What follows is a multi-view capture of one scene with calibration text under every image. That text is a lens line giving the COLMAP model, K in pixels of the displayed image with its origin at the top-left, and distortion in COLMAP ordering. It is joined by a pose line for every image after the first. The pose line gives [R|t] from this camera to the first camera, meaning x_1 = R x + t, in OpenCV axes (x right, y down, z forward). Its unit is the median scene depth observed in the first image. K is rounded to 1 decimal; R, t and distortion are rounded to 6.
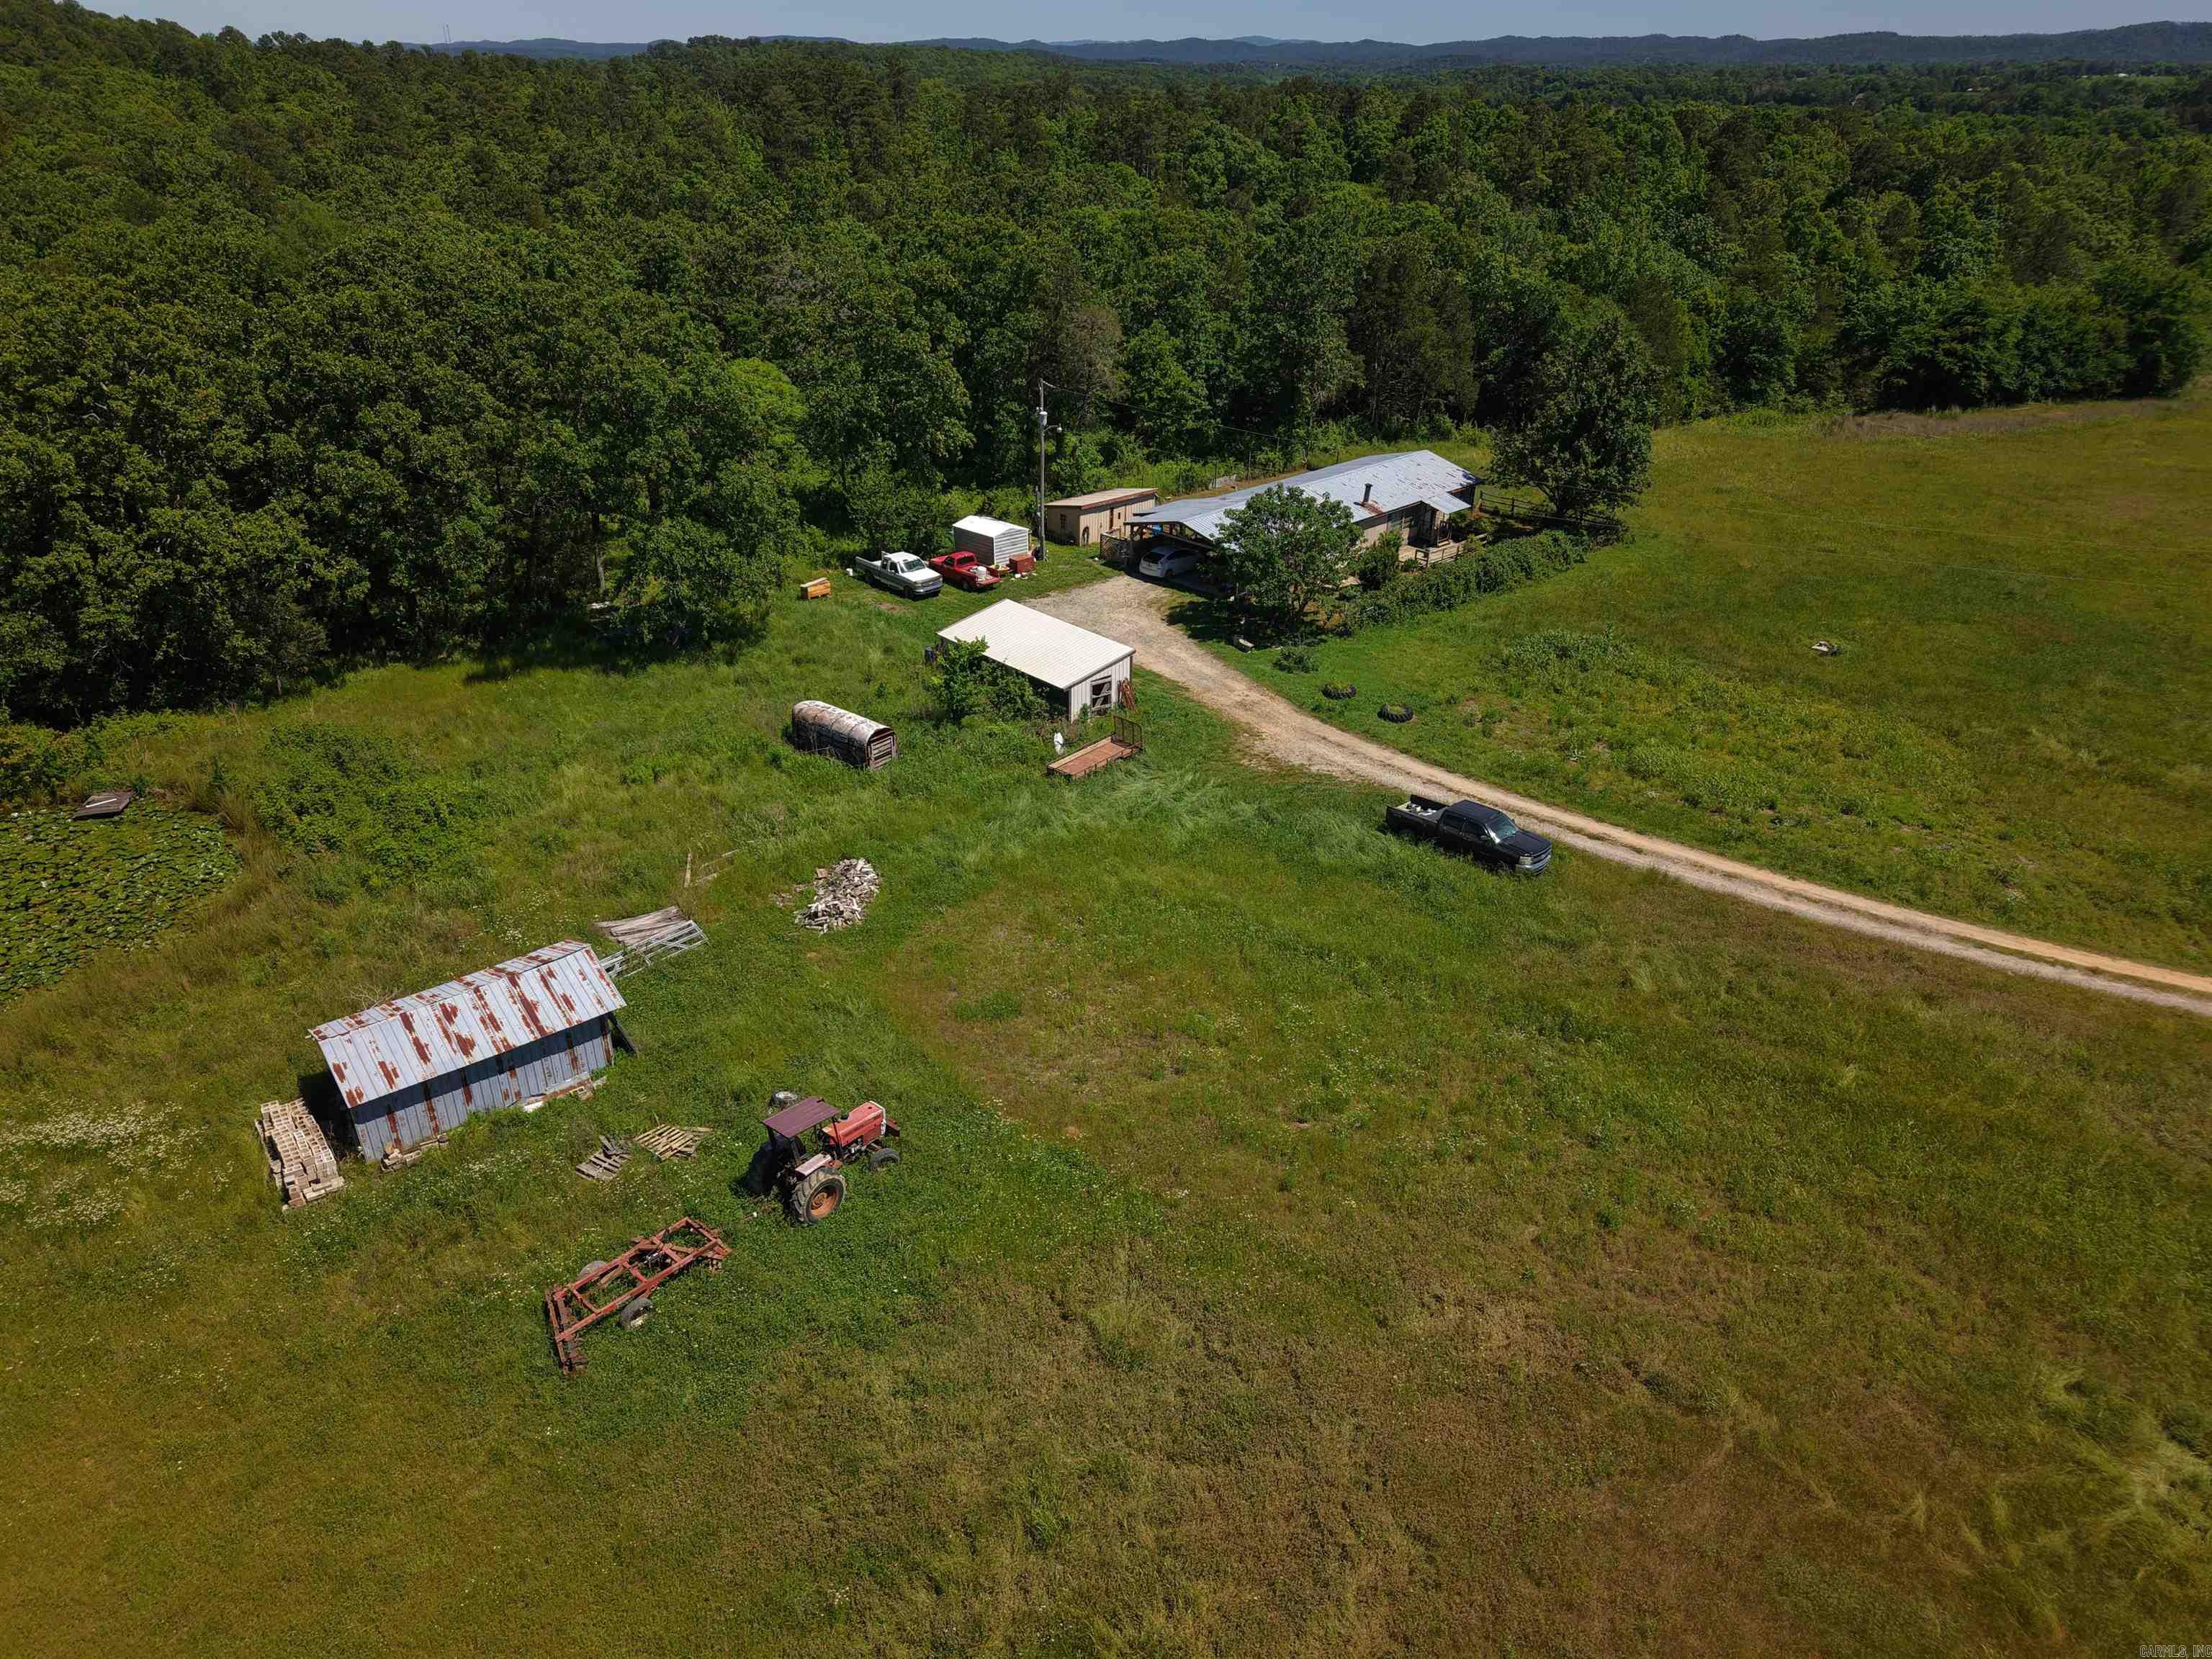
lens RADIAL K [[1546.9, 0, 1108.2], [0, 1546.9, 793.6], [0, 0, 1]] dist [0.036810, -0.084179]
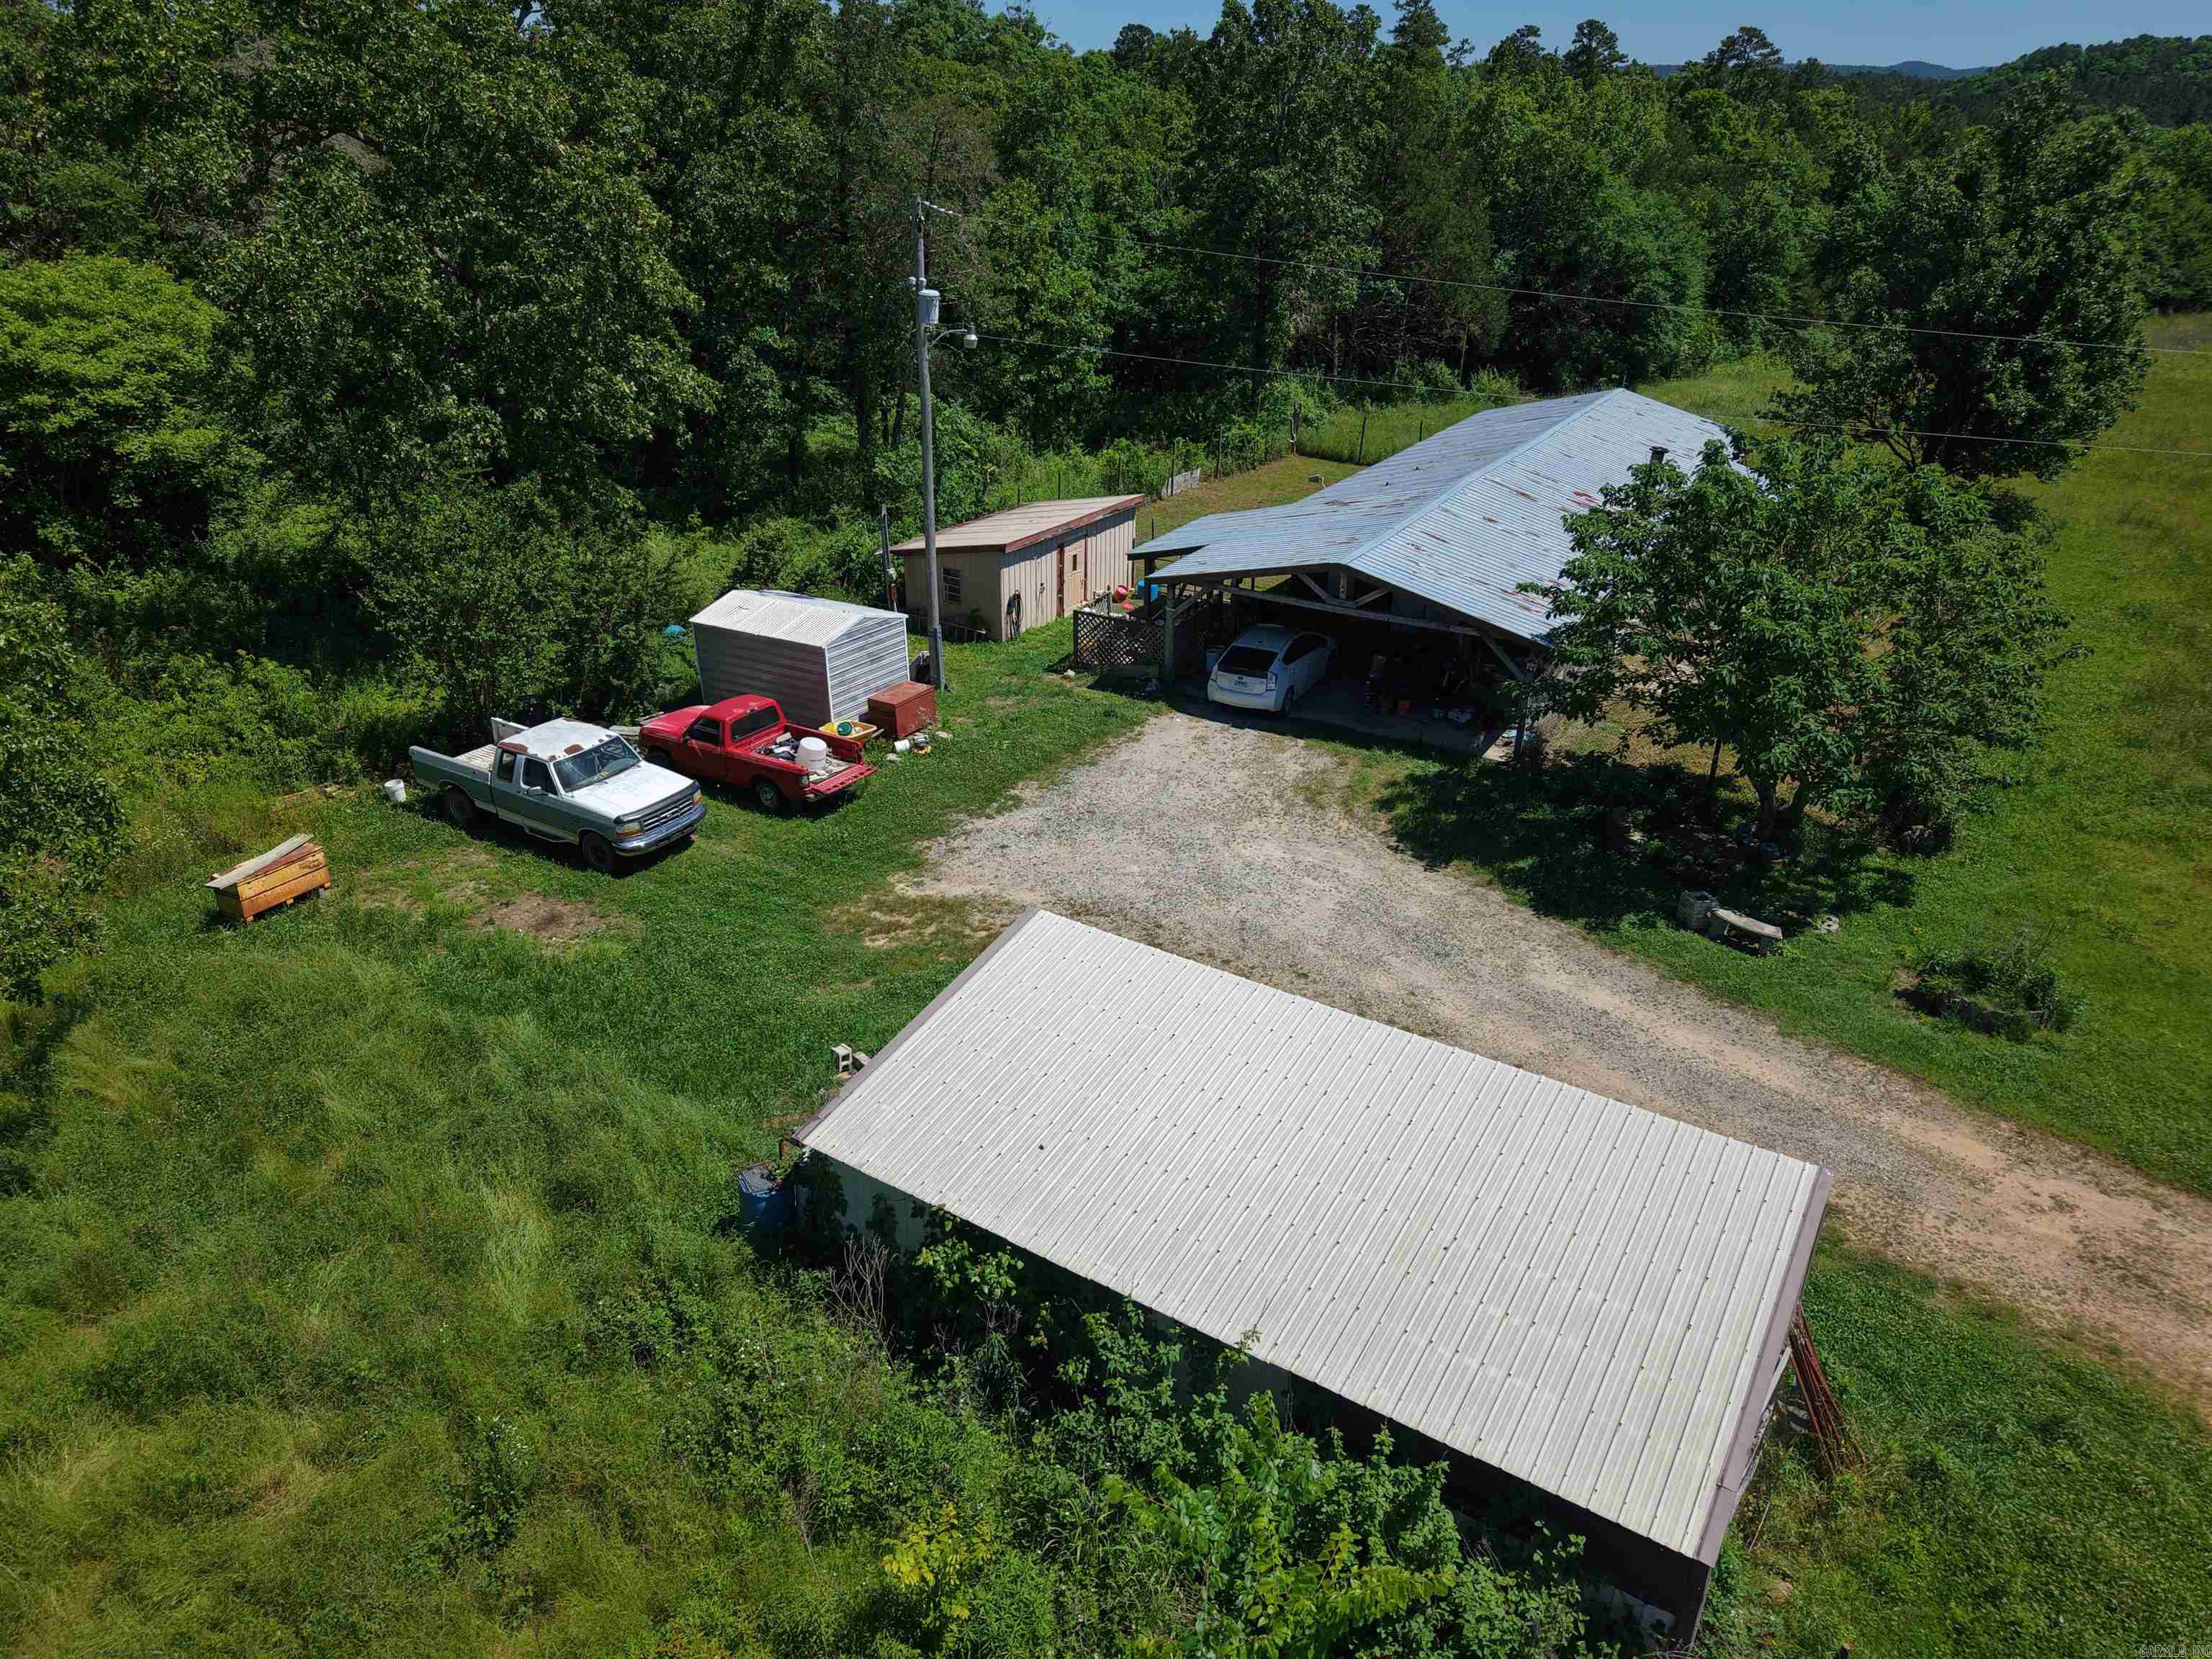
lens RADIAL K [[1546.9, 0, 1108.2], [0, 1546.9, 793.6], [0, 0, 1]] dist [0.036810, -0.084179]
pose [[0.968766, -0.110621, 0.221937, -0.092106], [0.116680, 0.993066, -0.014333, -0.118201], [-0.218812, 0.039781, 0.974956, 0.635471]]
